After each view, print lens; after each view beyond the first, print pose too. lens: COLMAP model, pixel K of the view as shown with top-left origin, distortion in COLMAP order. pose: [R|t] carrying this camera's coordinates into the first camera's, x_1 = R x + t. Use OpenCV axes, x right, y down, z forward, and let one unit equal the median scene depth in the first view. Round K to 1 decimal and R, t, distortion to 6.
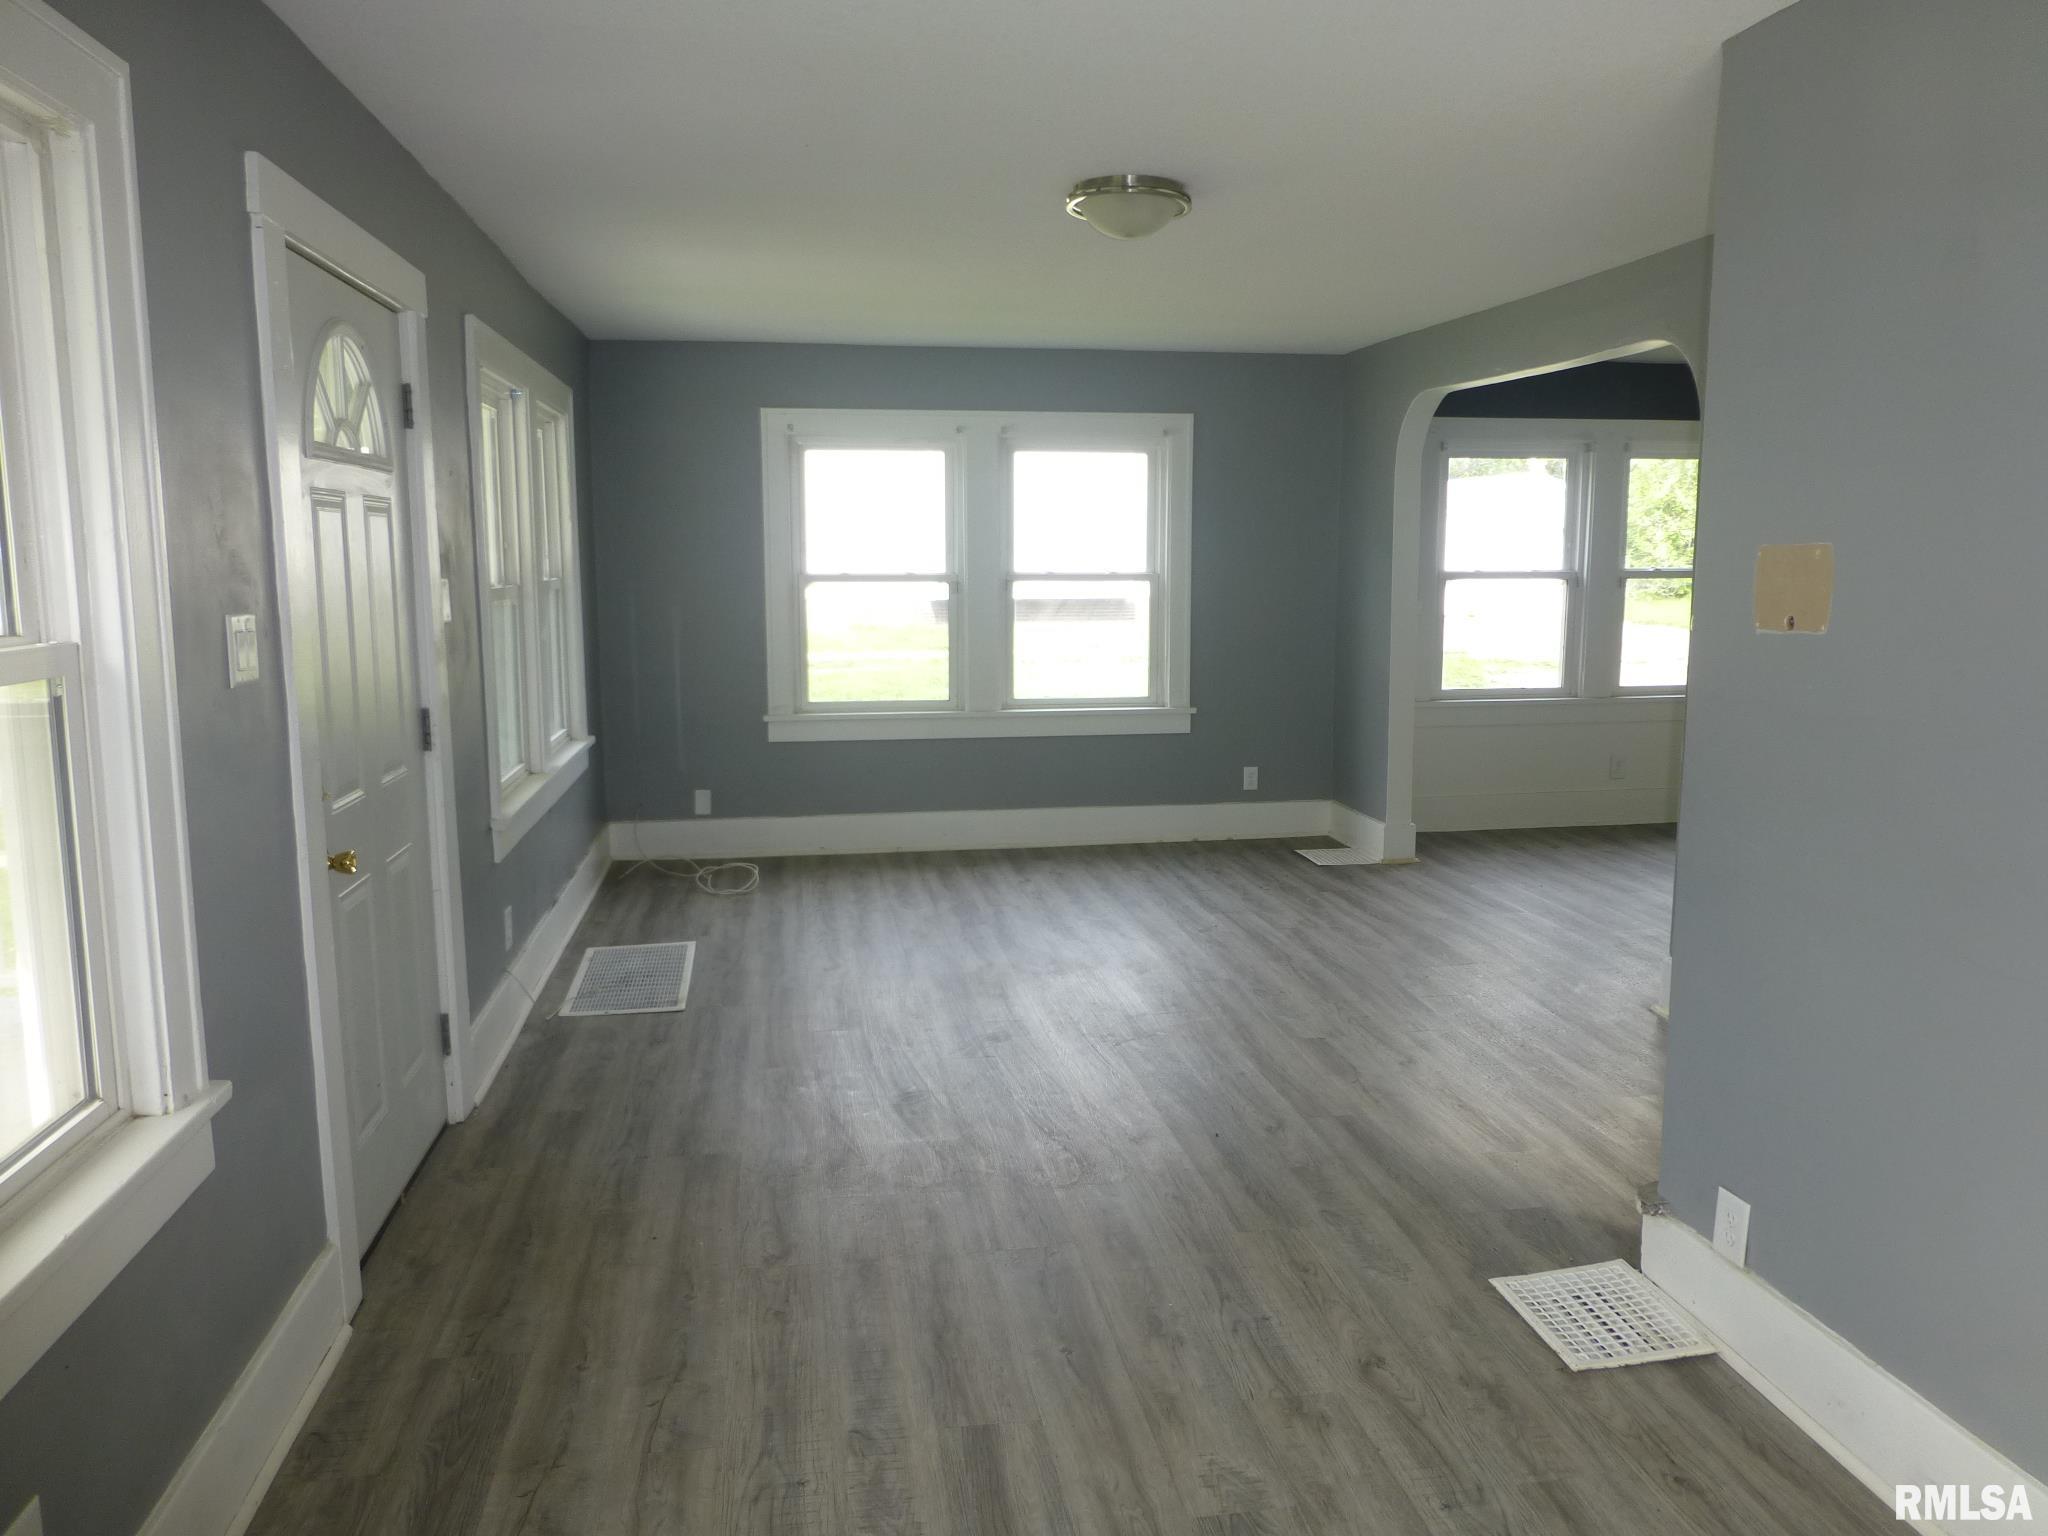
lens RADIAL K [[1475.4, 0, 1028.2], [0, 1475.4, 771.7], [0, 0, 1]] dist [-0.036041, 0.019114]
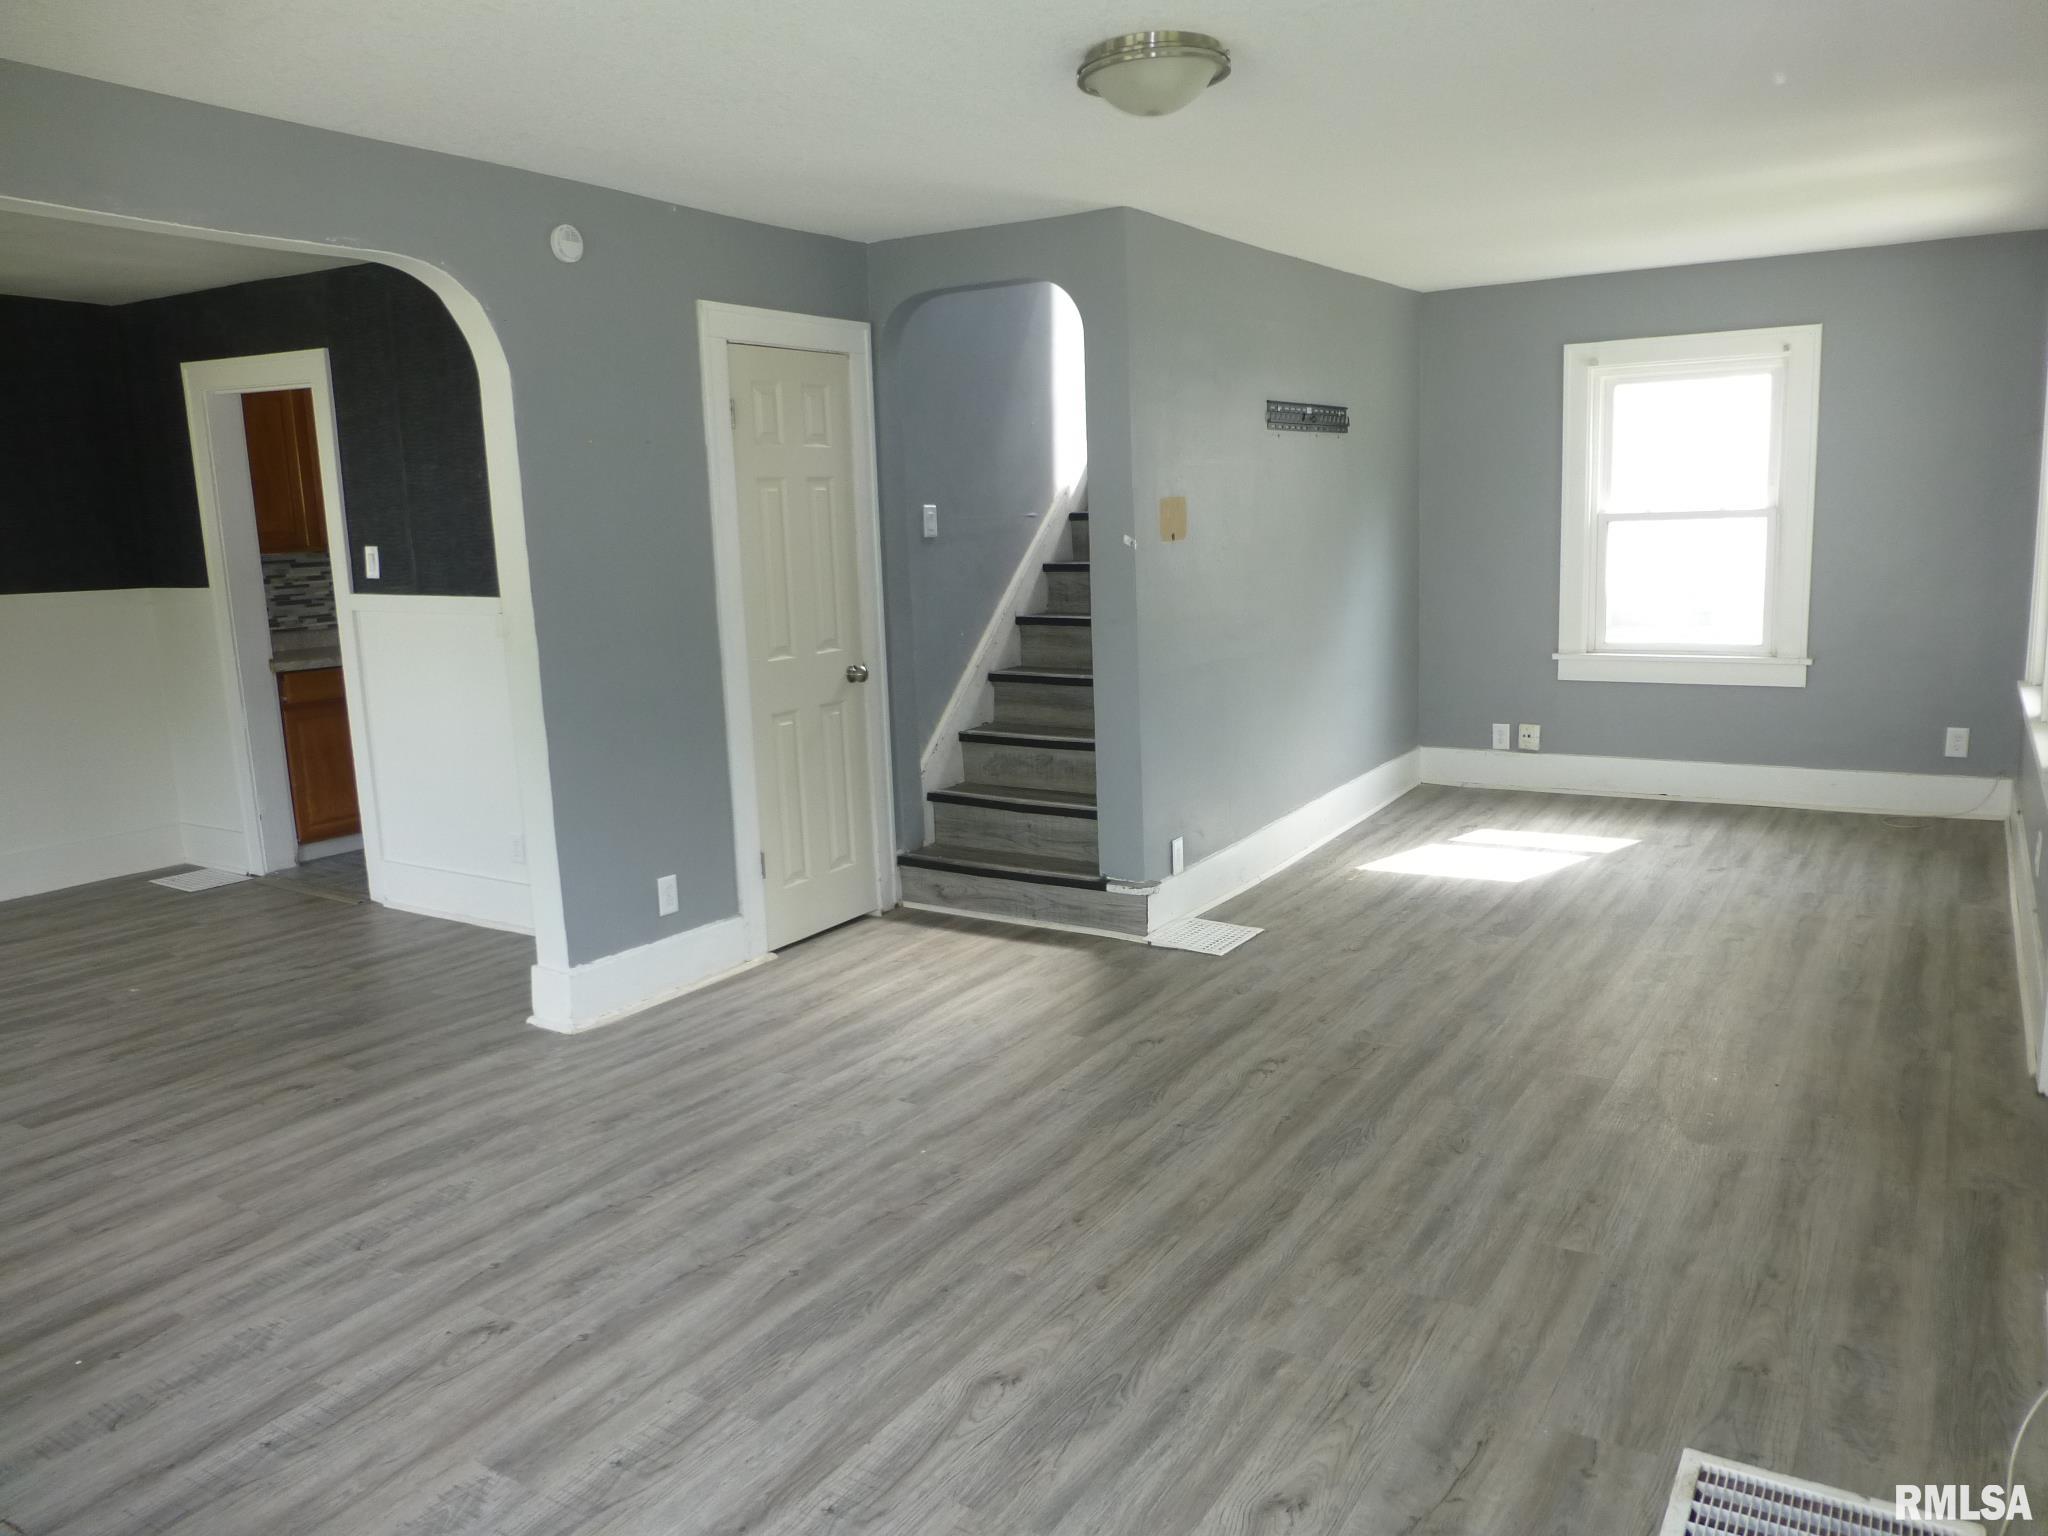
lens RADIAL K [[1475.4, 0, 1027.5], [0, 1475.4, 789.6], [0, 0, 1]] dist [-0.036041, 0.019114]
pose [[-0.746883, -0.095442, 0.658070, -0.315375], [0.133239, 0.948095, 0.288727, -0.177005], [-0.651469, 0.303326, -0.695400, 1.211649]]
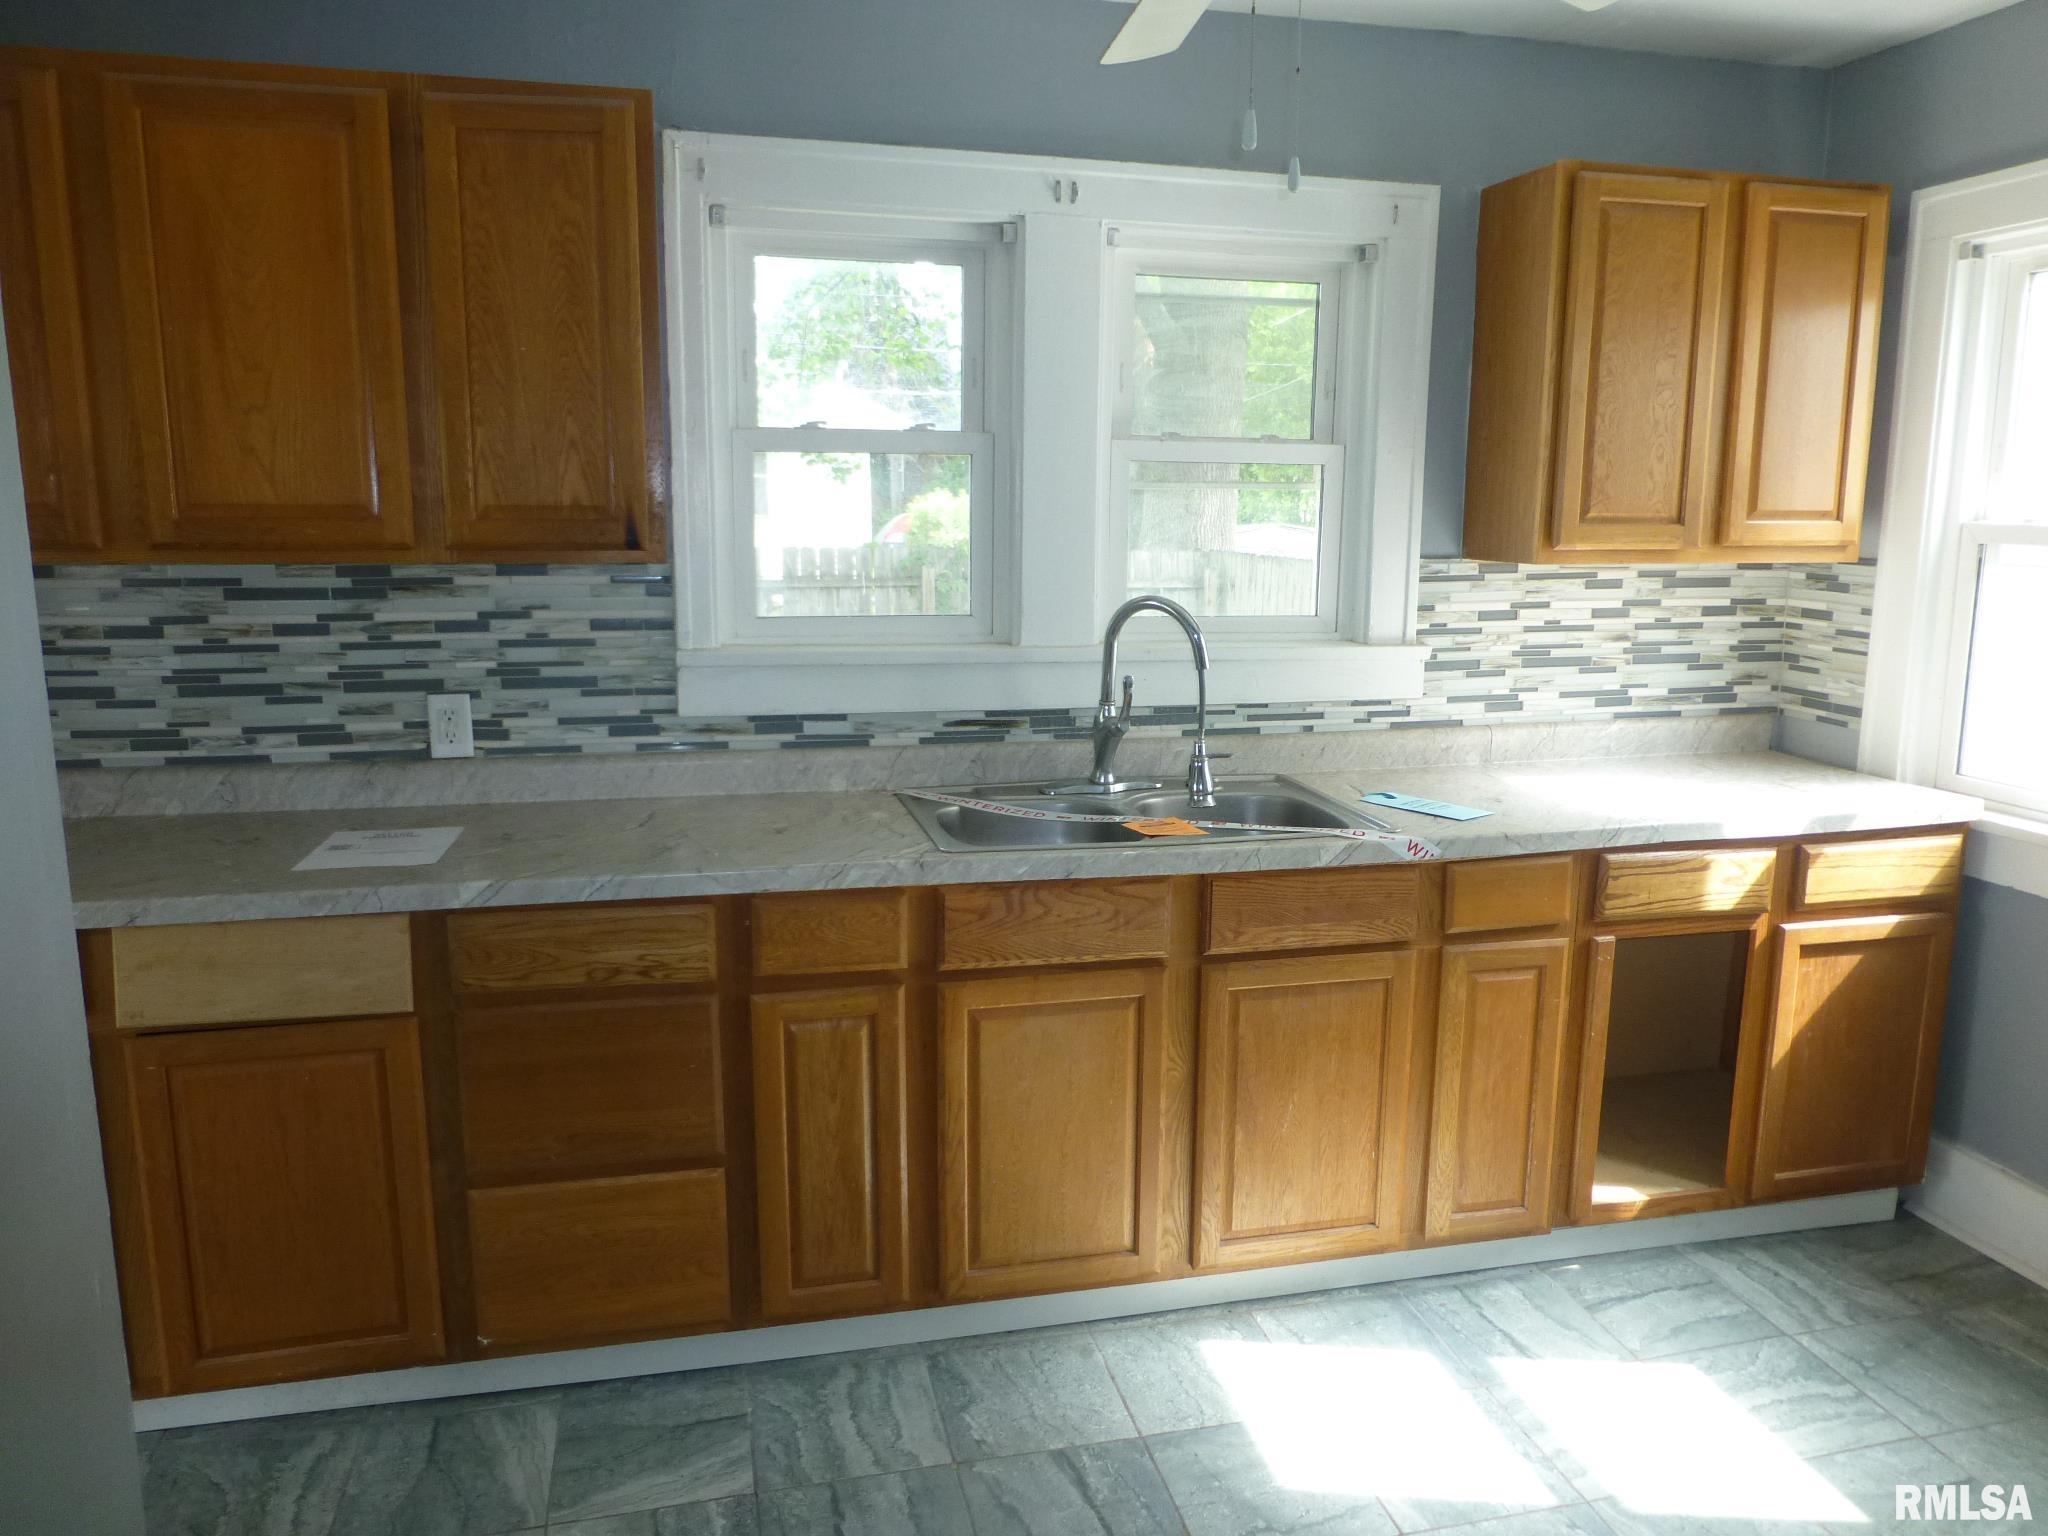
lens RADIAL K [[1475.4, 0, 1029.8], [0, 1475.4, 772.4], [0, 0, 1]] dist [-0.036041, 0.019114]
pose [[-0.075348, -0.161963, 0.983916, 0.514890], [0.134213, 0.976095, 0.170954, -0.069224], [-0.988084, 0.144936, -0.051809, 0.455140]]
